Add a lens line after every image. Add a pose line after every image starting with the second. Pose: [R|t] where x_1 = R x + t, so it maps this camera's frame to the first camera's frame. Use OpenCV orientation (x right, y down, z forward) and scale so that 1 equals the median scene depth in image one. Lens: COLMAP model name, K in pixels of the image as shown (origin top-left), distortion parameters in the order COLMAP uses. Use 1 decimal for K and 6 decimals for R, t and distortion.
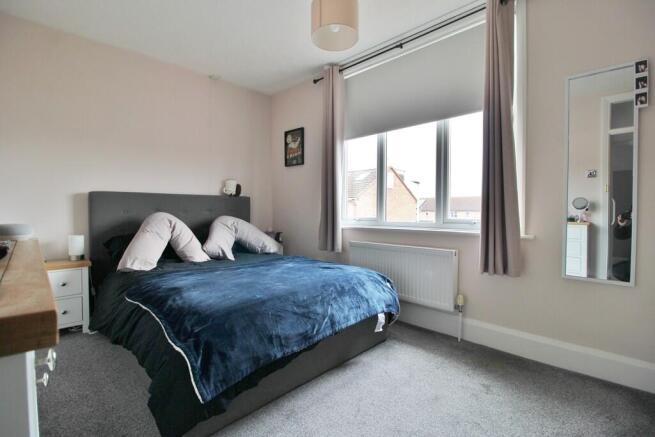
lens RADIAL K [[308.0, 0, 327.5], [0, 308.0, 218.5], [0, 0, 1]] dist [0.001078, 0.000078]
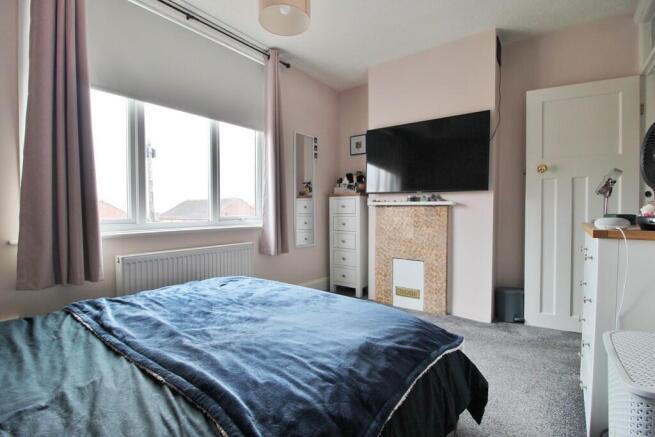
lens RADIAL K [[308.0, 0, 327.5], [0, 308.0, 218.5], [0, 0, 1]] dist [0.001078, 0.000078]
pose [[-0.117882, -0.029372, 0.992593, -0.677874], [0.021102, 0.999263, 0.032075, -0.017407], [-0.992803, 0.024727, -0.117175, 0.732687]]
